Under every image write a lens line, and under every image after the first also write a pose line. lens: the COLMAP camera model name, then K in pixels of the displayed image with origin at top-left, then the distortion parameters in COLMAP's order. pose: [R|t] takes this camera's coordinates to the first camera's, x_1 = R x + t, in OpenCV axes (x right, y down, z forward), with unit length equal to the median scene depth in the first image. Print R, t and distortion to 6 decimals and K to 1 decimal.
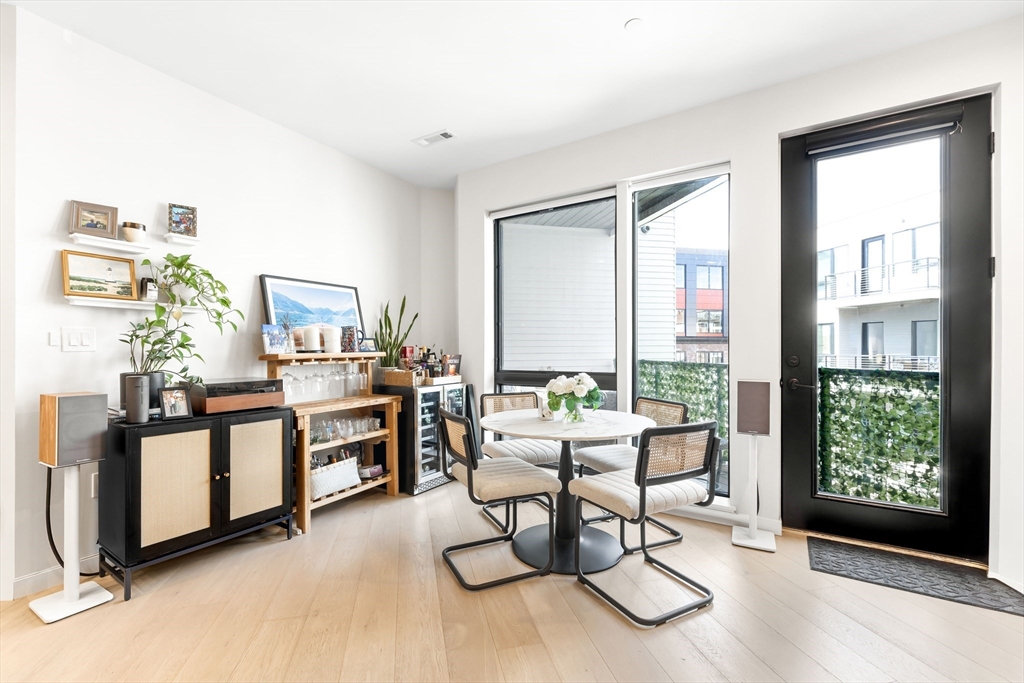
lens RADIAL K [[435.8, 0, 504.9], [0, 435.8, 350.4], [0, 0, 1]] dist [-0.002173, -0.000321]
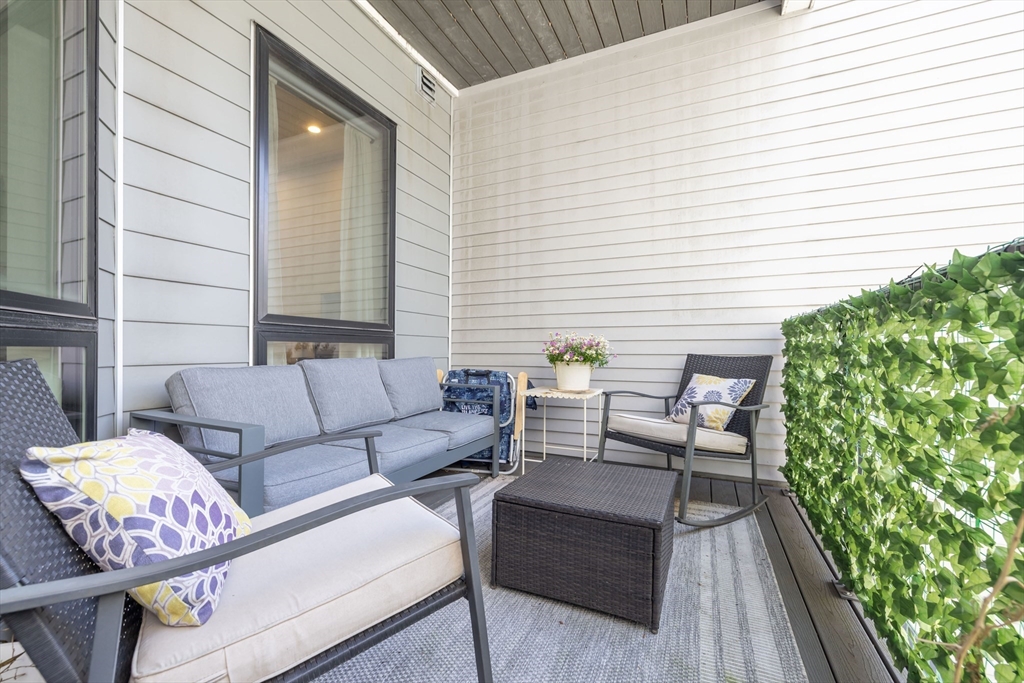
lens RADIAL K [[435.8, 0, 504.9], [0, 435.8, 350.4], [0, 0, 1]] dist [-0.002173, -0.000321]
pose [[0.790553, 0.002059, -0.612390, 0.395899], [-0.002252, 0.999997, 0.000455, 0.063442], [0.612389, 0.001019, 0.790556, 0.742855]]
